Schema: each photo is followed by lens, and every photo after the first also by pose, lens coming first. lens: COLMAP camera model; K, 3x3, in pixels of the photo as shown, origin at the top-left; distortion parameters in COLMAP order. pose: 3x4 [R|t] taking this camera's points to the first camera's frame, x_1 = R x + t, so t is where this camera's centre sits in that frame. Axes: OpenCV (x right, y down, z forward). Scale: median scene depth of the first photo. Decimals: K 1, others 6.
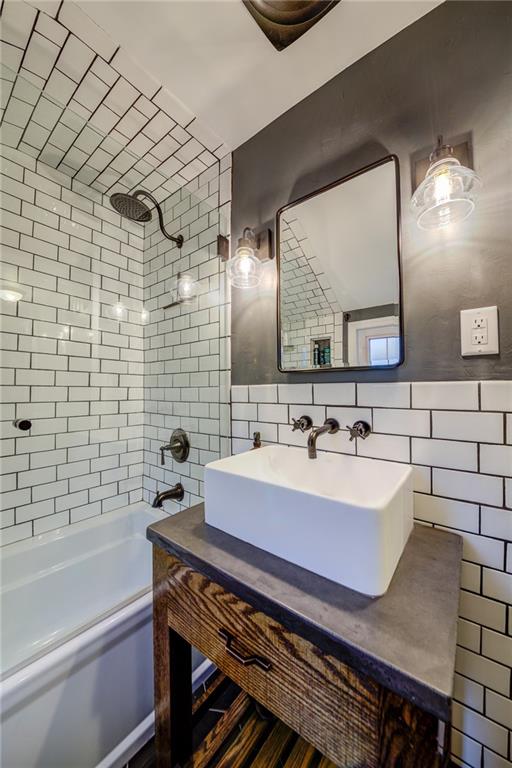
lens RADIAL K [[268.5, 0, 256.0], [0, 268.5, 384.0], [0, 0, 1]] dist [0.010011, -0.011252]
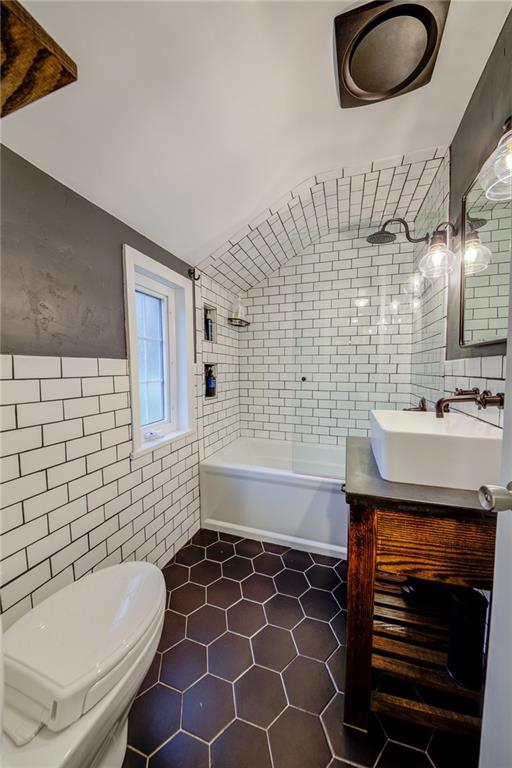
lens RADIAL K [[268.5, 0, 256.0], [0, 268.5, 384.0], [0, 0, 1]] dist [0.010011, -0.011252]
pose [[0.347401, 0.056781, -0.935996, 0.703915], [0.020292, 0.997476, 0.068042, 0.009333], [0.937497, -0.042631, 0.345372, -0.154500]]
